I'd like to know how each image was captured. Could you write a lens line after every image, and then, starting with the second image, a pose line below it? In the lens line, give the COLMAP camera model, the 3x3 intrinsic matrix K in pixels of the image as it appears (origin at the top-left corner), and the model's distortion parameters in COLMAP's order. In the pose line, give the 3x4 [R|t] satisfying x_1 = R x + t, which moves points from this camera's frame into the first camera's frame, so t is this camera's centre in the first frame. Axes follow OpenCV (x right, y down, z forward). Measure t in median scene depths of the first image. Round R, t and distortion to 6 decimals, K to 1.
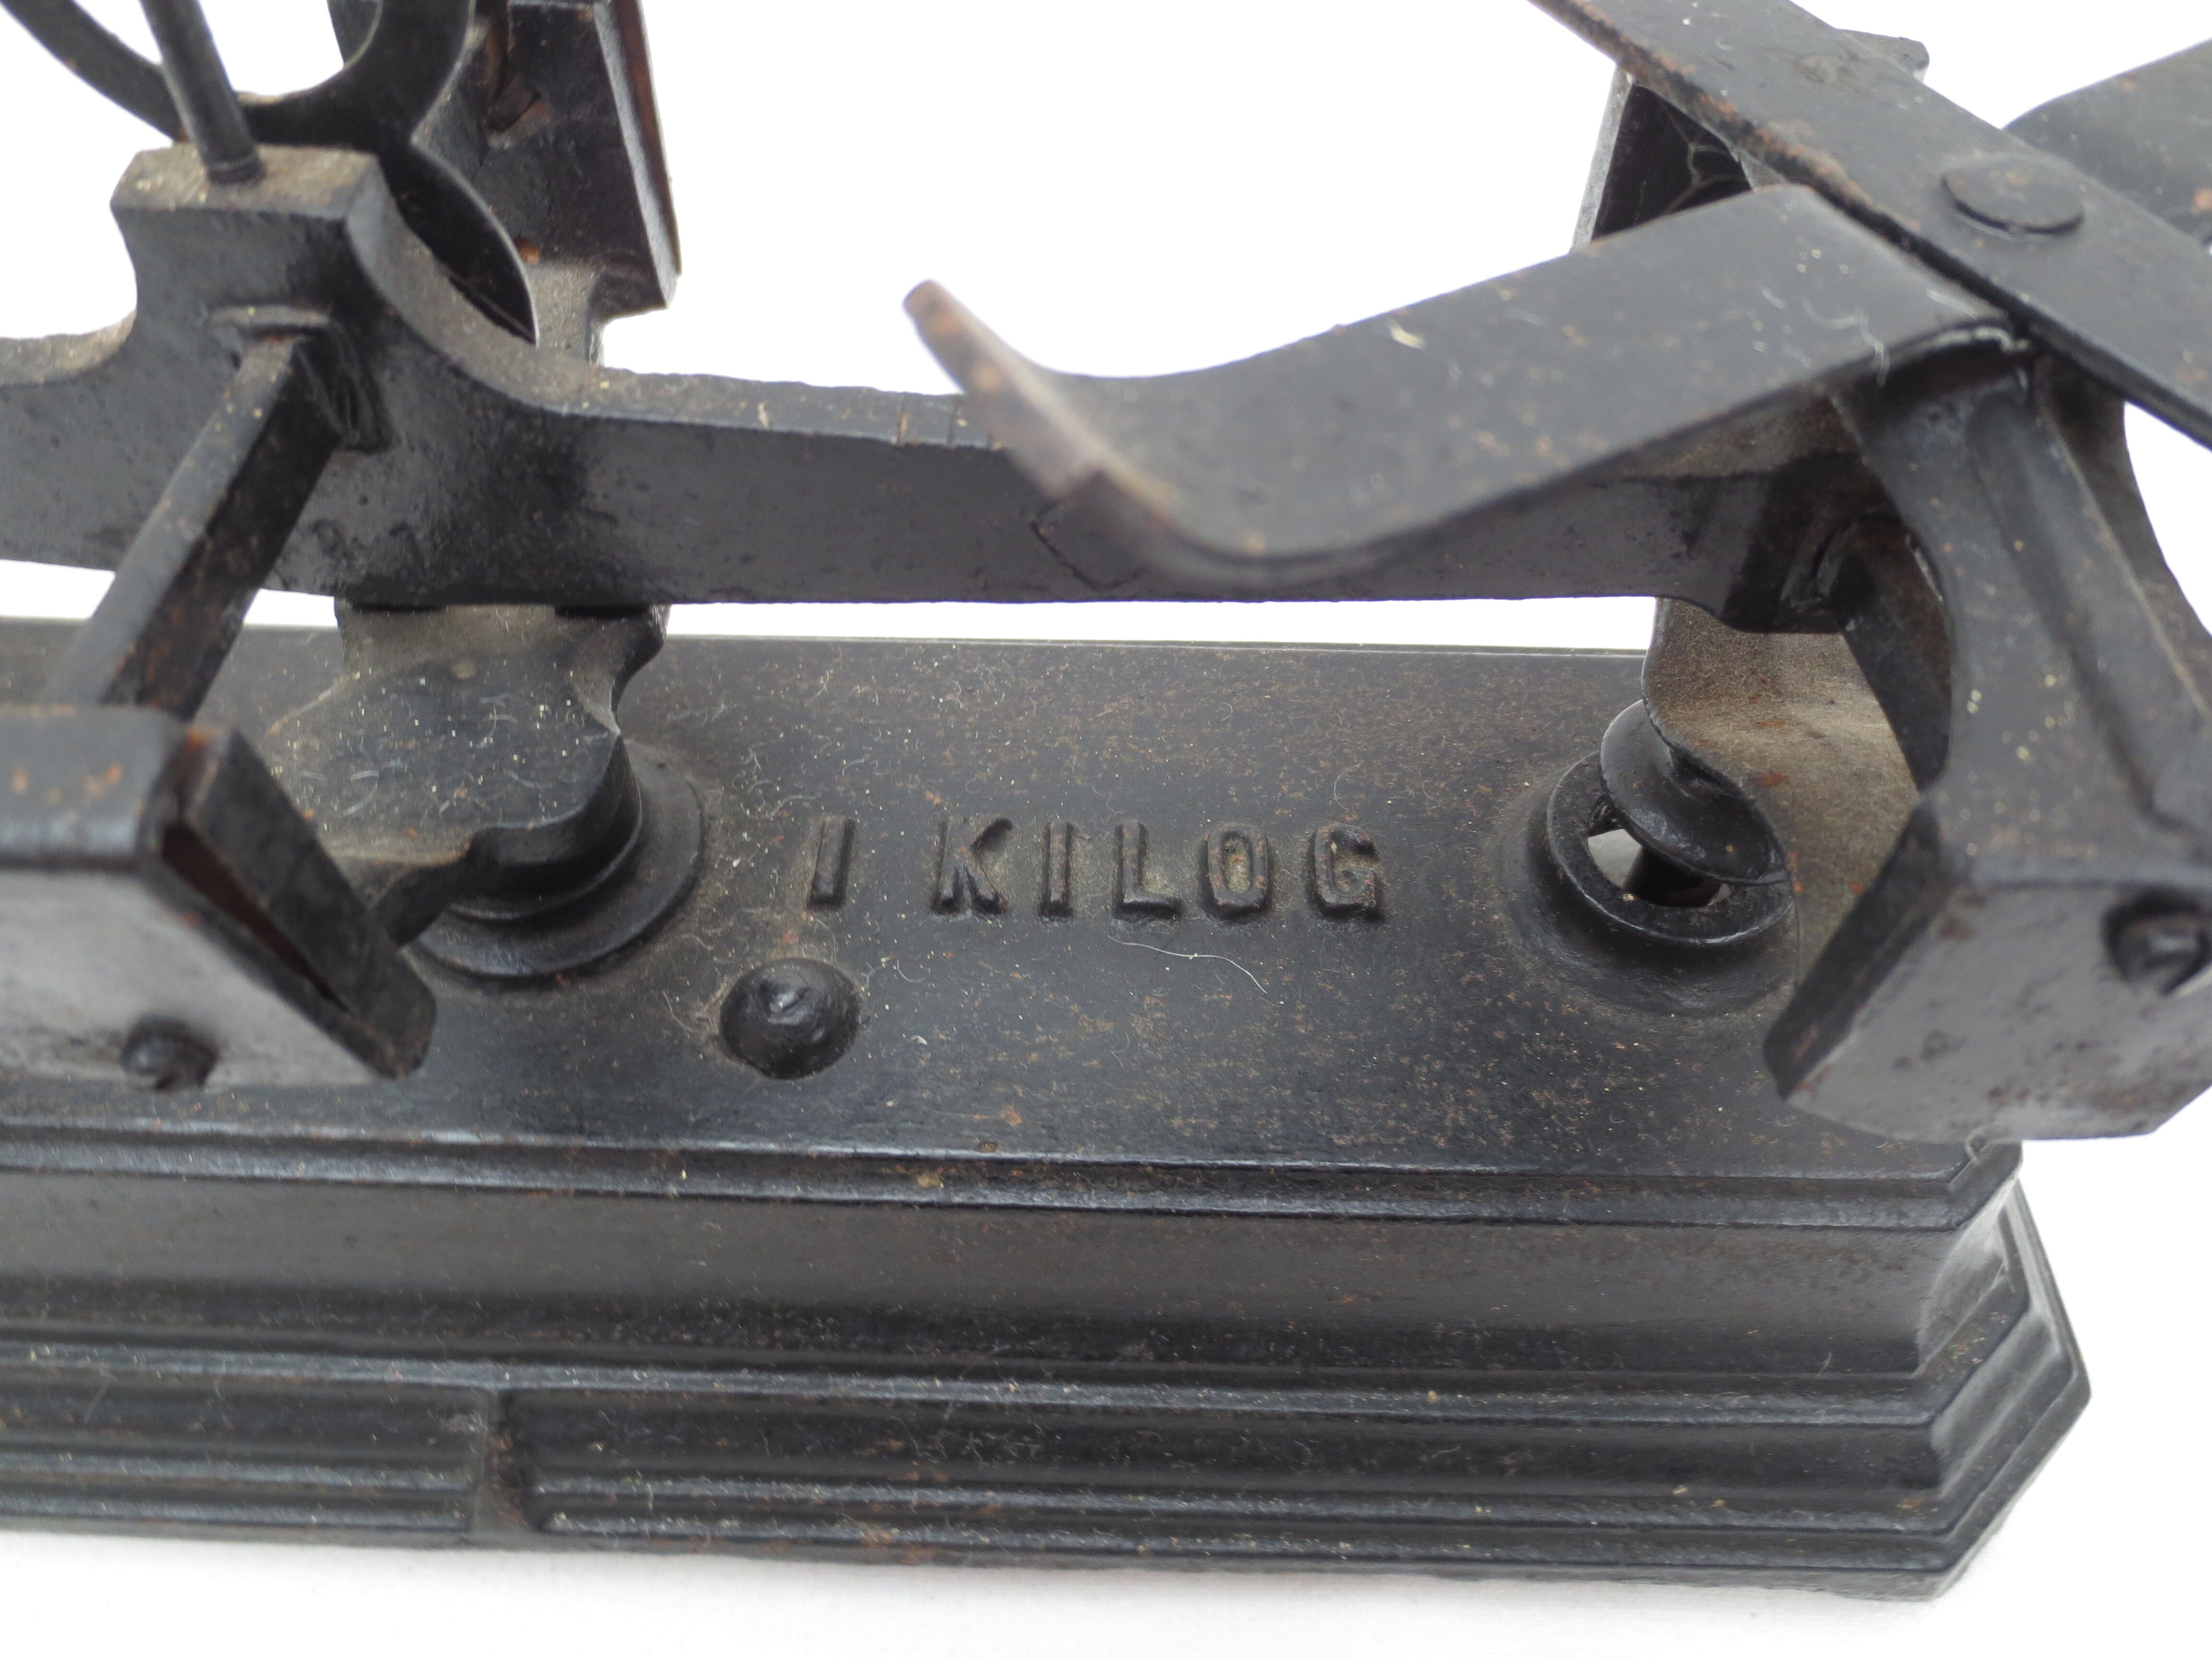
lens RADIAL K [[1587.1, 0, 1106.0], [0, 1587.1, 829.5], [0, 0, 1]] dist [-0.034747, 0.025118]
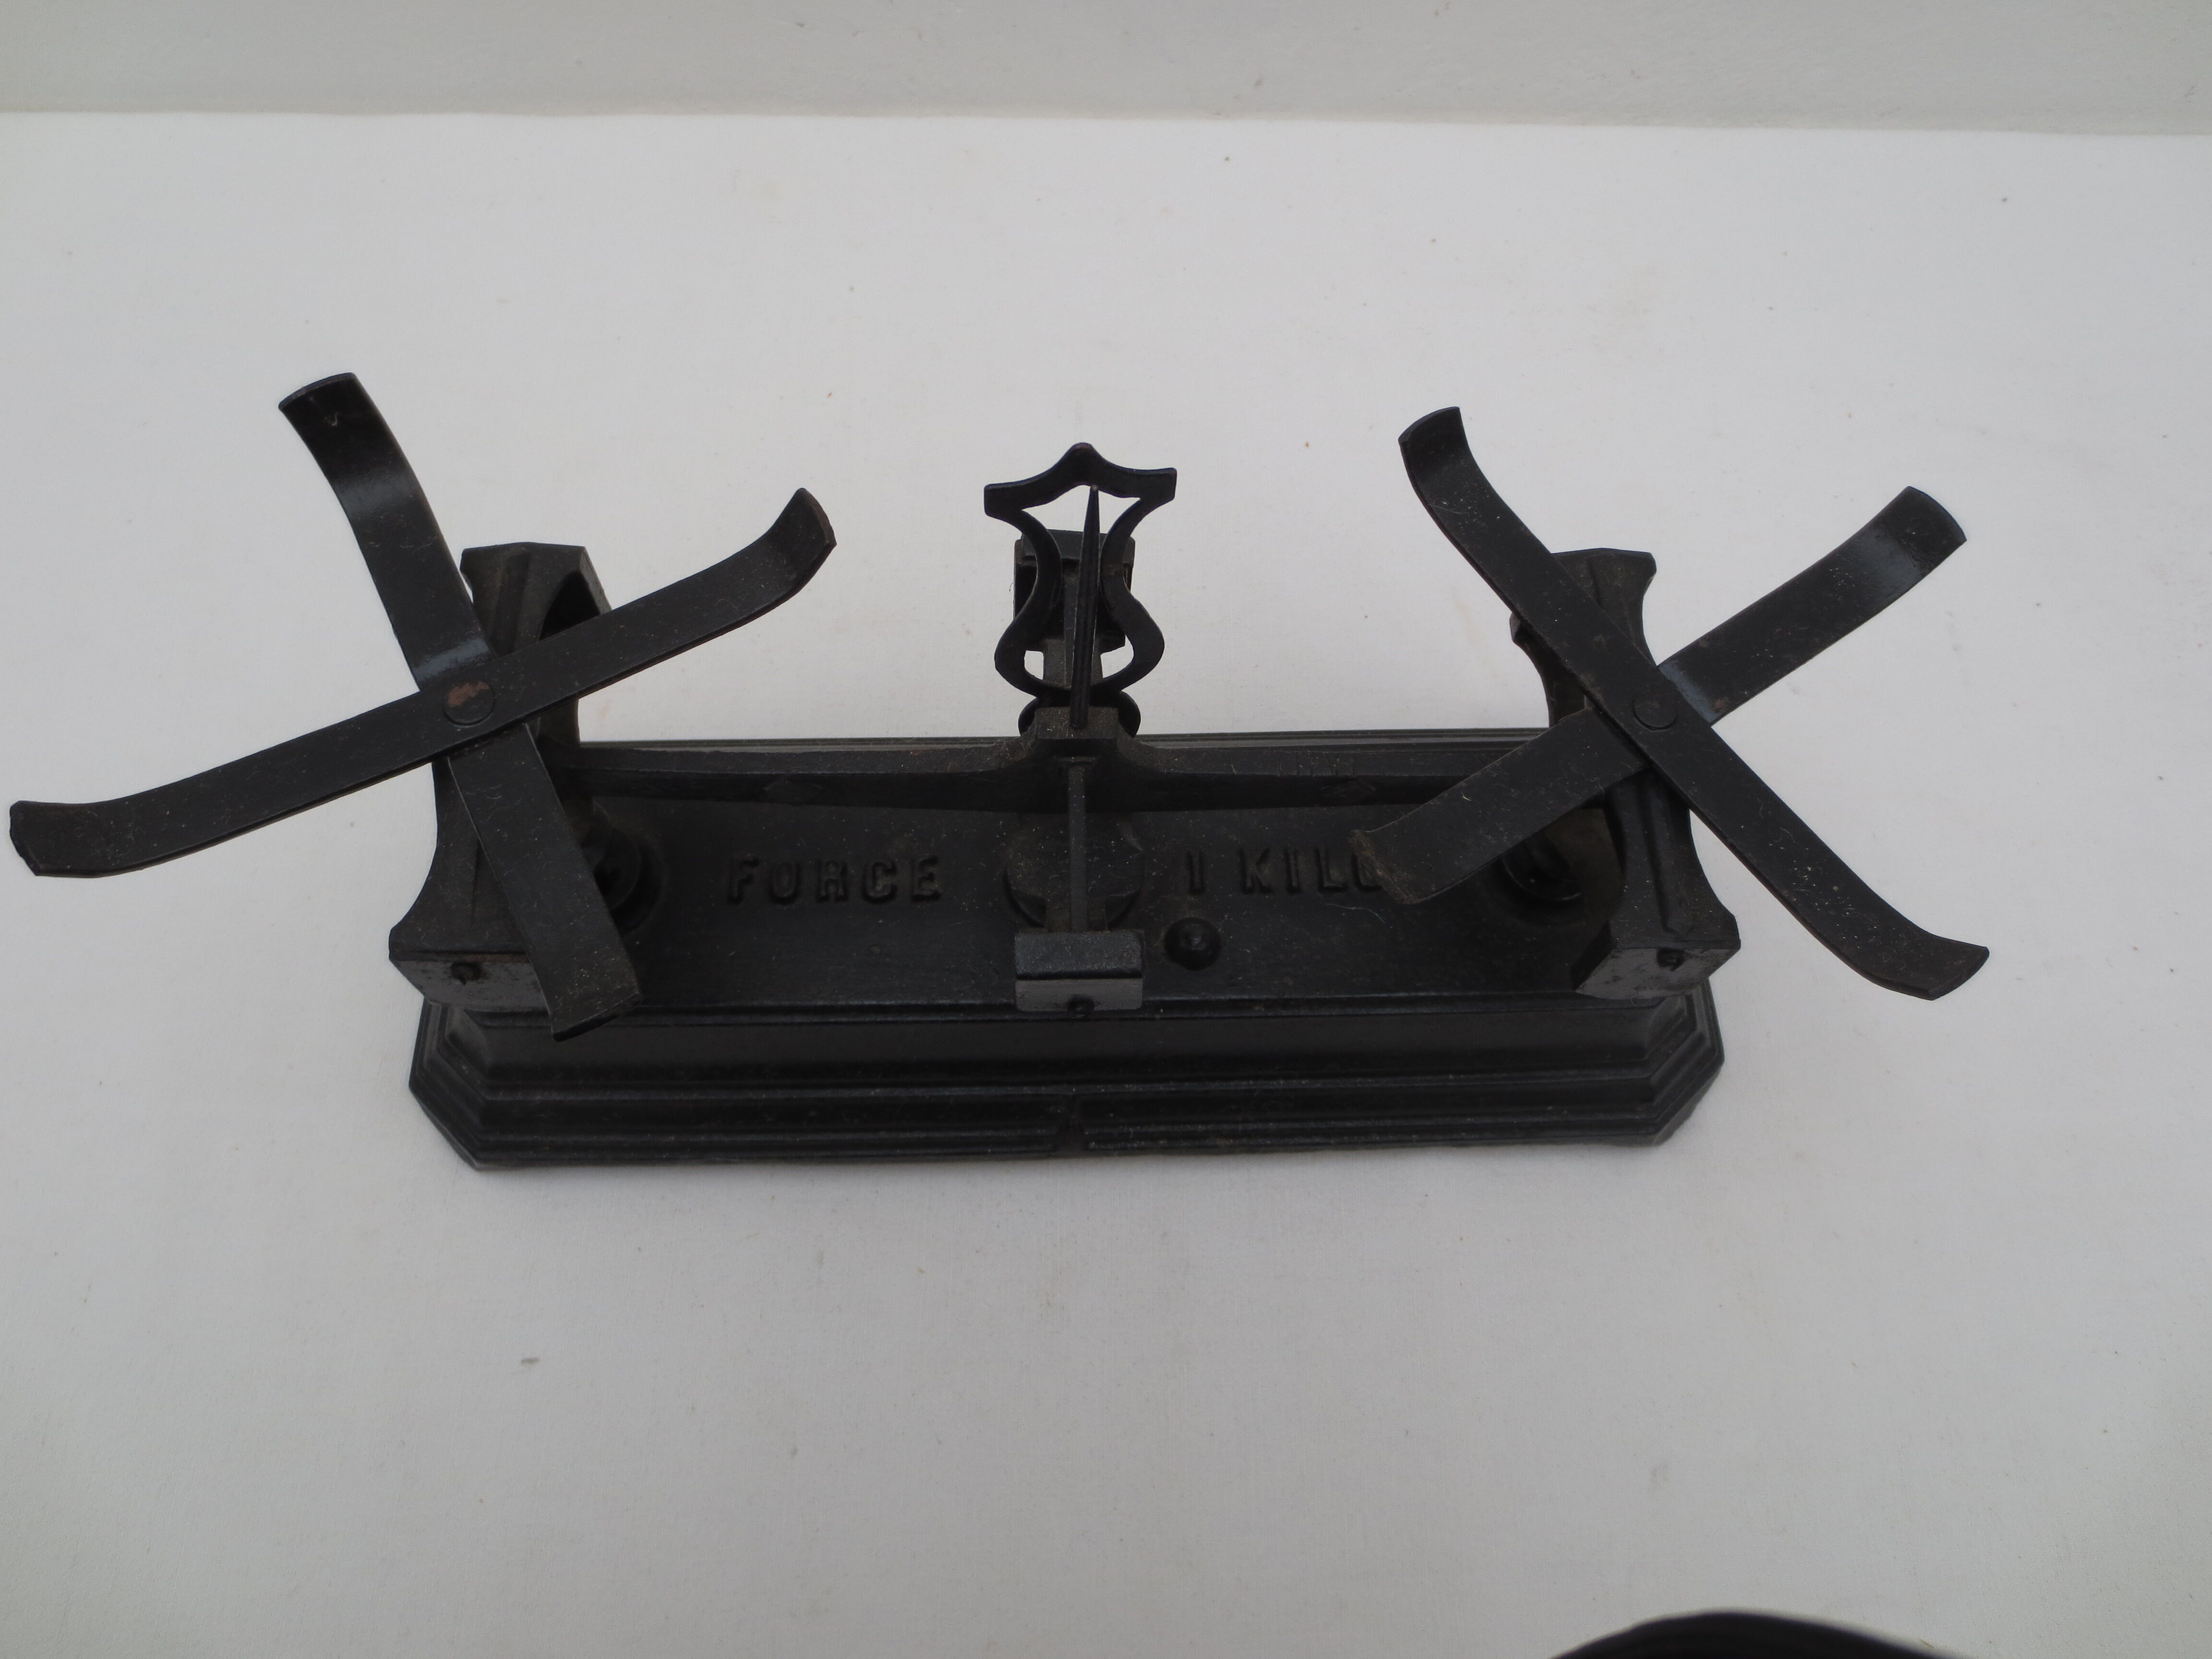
lens RADIAL K [[1587.1, 0, 1106.0], [0, 1587.1, 829.5], [0, 0, 1]] dist [-0.034747, 0.025118]
pose [[0.998206, -0.046316, 0.037941, -0.401373], [0.037686, 0.978462, 0.202956, -0.533891], [-0.046524, -0.201162, 0.978452, -1.299622]]
